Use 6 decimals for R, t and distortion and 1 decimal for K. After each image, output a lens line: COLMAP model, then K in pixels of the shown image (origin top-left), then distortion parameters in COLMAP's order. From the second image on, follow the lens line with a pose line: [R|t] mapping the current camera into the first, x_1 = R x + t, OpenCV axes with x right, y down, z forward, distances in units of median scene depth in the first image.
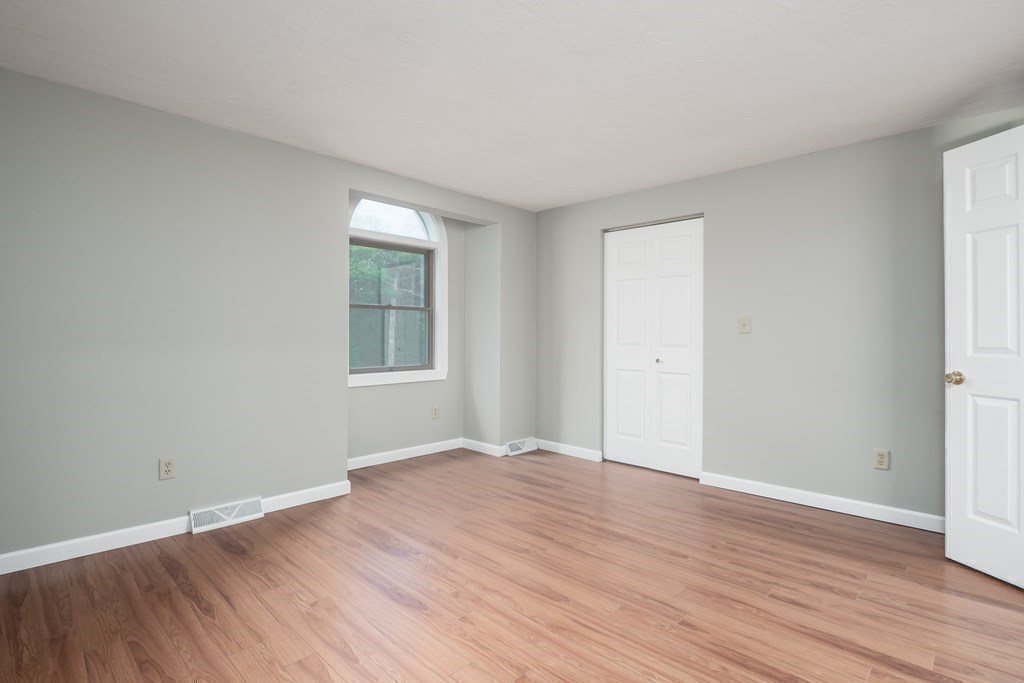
lens RADIAL K [[499.9, 0, 504.9], [0, 499.9, 331.3], [0, 0, 1]] dist [-0.002510, -0.010041]
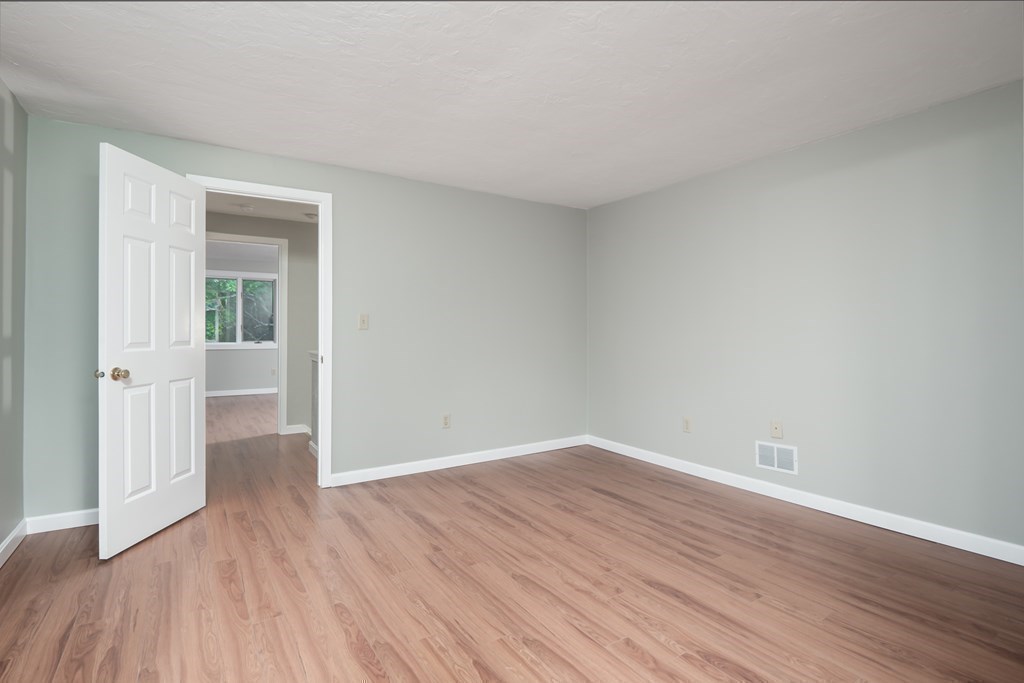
lens RADIAL K [[499.9, 0, 504.9], [0, 499.9, 331.3], [0, 0, 1]] dist [-0.002510, -0.010041]
pose [[-0.974186, -0.004269, 0.225705, -0.098646], [-0.005823, 0.999964, -0.006219, 0.012124], [-0.225670, -0.007373, -0.974176, 2.017650]]
